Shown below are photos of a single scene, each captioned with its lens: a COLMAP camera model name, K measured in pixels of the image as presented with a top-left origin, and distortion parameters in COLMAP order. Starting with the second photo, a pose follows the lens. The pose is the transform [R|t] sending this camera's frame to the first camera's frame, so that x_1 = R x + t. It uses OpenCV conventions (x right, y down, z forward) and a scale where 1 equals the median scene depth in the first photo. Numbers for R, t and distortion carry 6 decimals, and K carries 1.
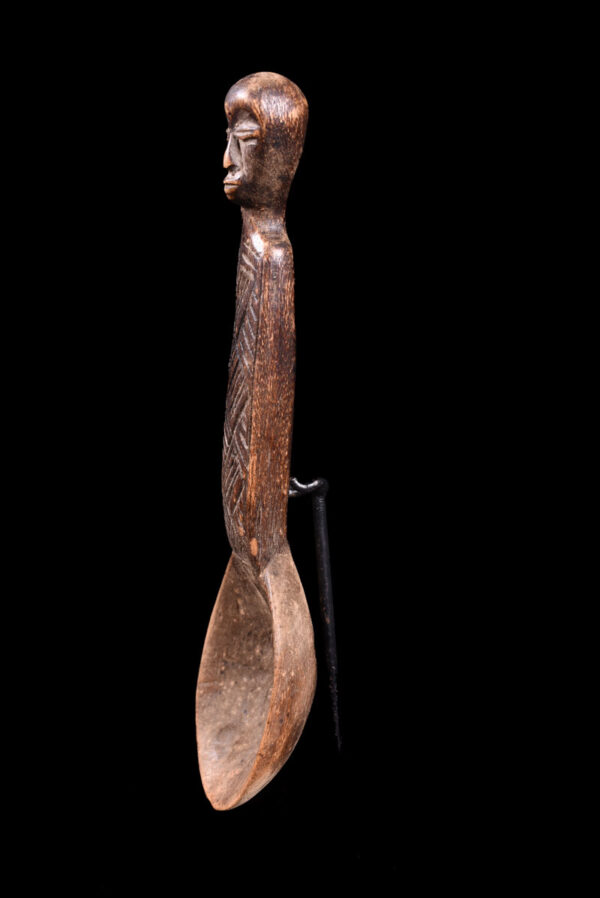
lens RADIAL K [[1035.9, 0, 301.2], [0, 1035.9, 450.4], [0, 0, 1]] dist [-0.083502, 0.000000]
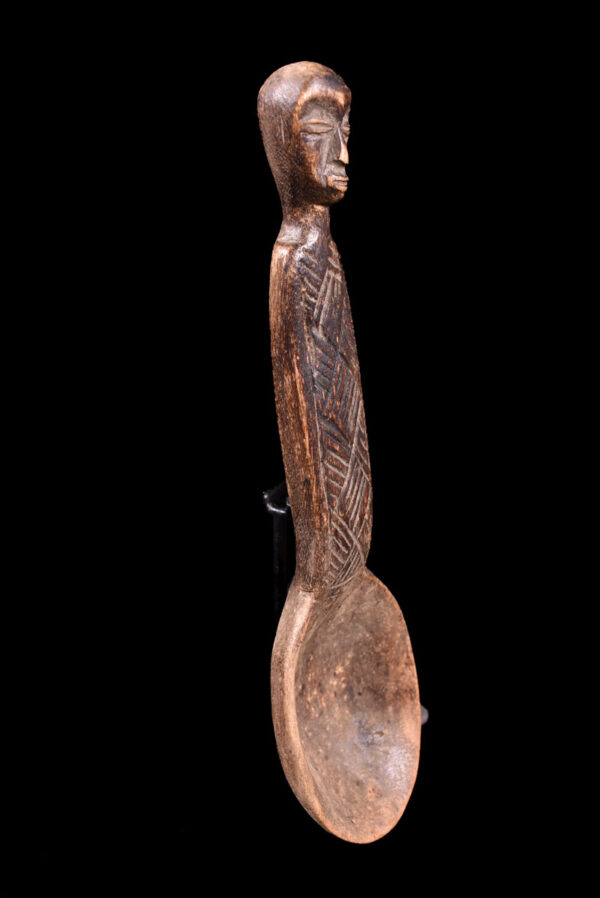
lens RADIAL K [[1035.9, 0, 297.9], [0, 1035.9, 449.0], [0, 0, 1]] dist [-0.083502, 0.000000]
pose [[-0.518999, -0.193558, 0.832571, -0.847323], [0.215249, 0.913041, 0.346446, -0.362022], [-0.827229, 0.359015, -0.432204, 1.492132]]
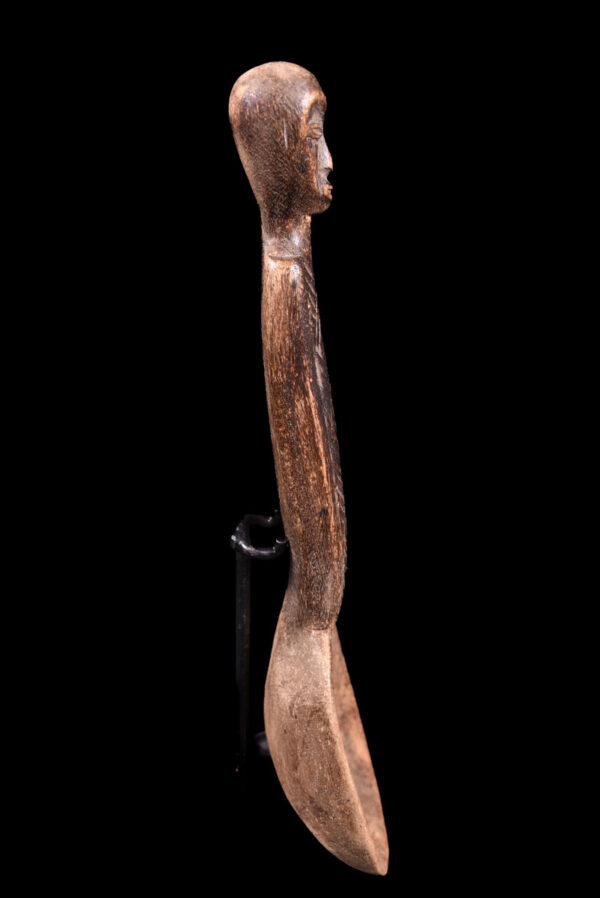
lens RADIAL K [[1035.9, 0, 299.4], [0, 1035.9, 446.0], [0, 0, 1]] dist [-0.083502, 0.000000]
pose [[-0.917109, -0.059782, 0.394127, -0.397373], [0.125895, 0.894655, 0.428652, -0.435104], [-0.378234, 0.442740, -0.812970, 1.784949]]
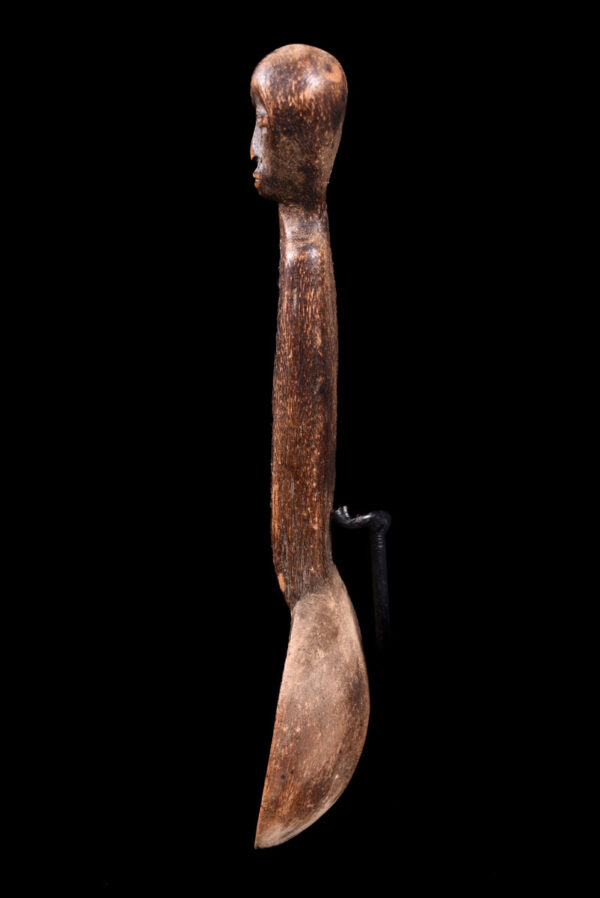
lens RADIAL K [[1035.9, 0, 300.8], [0, 1035.9, 449.4], [0, 0, 1]] dist [-0.083502, 0.000000]
pose [[0.865740, 0.094936, -0.491407, 0.411040], [-0.055598, 0.994010, 0.094086, -0.110614], [0.497396, -0.054133, 0.865833, 0.238077]]
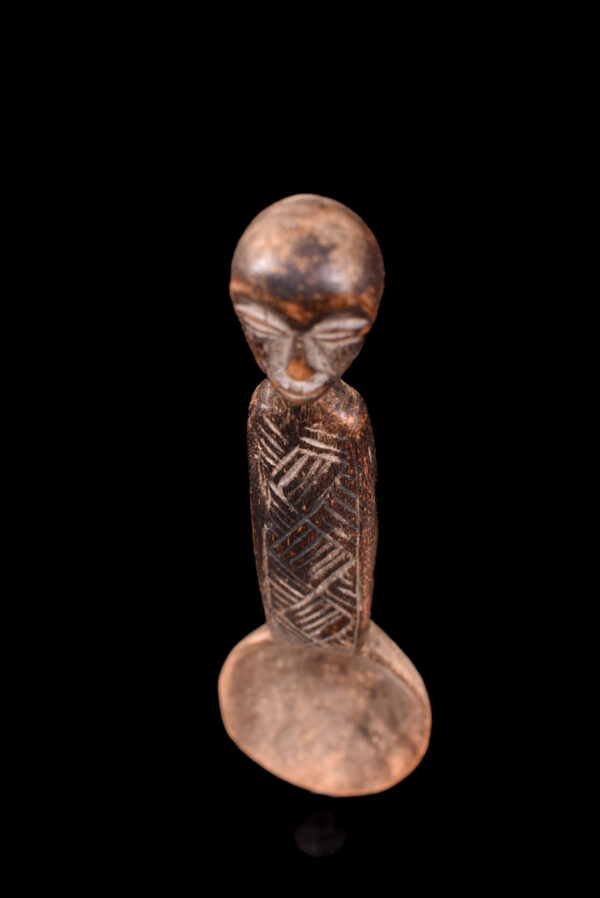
lens RADIAL K [[1035.9, 0, 299.3], [0, 1035.9, 449.2], [0, 0, 1]] dist [-0.083502, 0.000000]
pose [[0.563482, -0.679096, 0.470444, -0.385502], [0.213529, 0.669827, 0.711152, -0.674018], [-0.798056, -0.300268, 0.522442, 0.649357]]
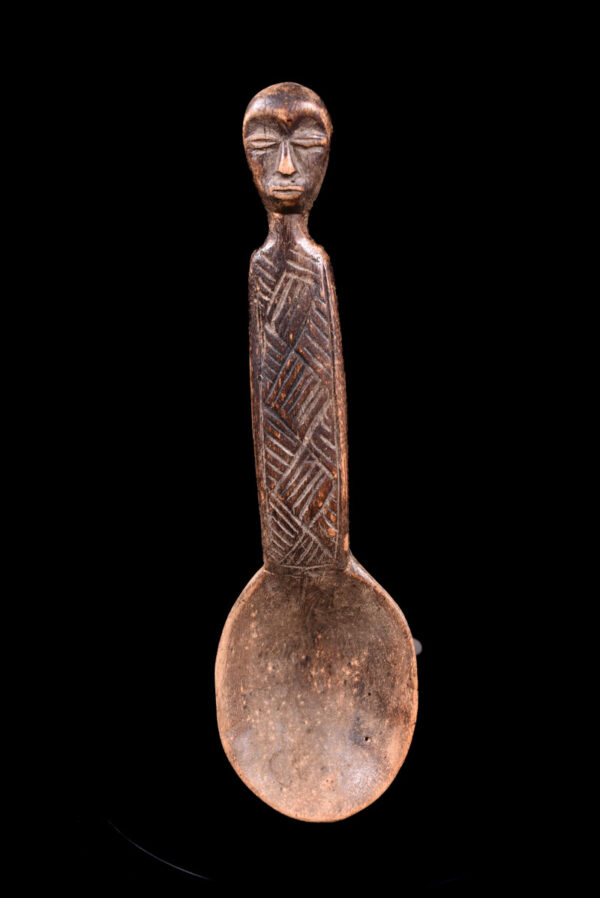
lens RADIAL K [[1035.9, 0, 305.2], [0, 1035.9, 449.8], [0, 0, 1]] dist [-0.083502, 0.000000]
pose [[0.481138, -0.197845, 0.854028, -0.946079], [0.233056, 0.968011, 0.092953, -0.103190], [-0.845098, 0.154314, 0.511856, 0.506316]]
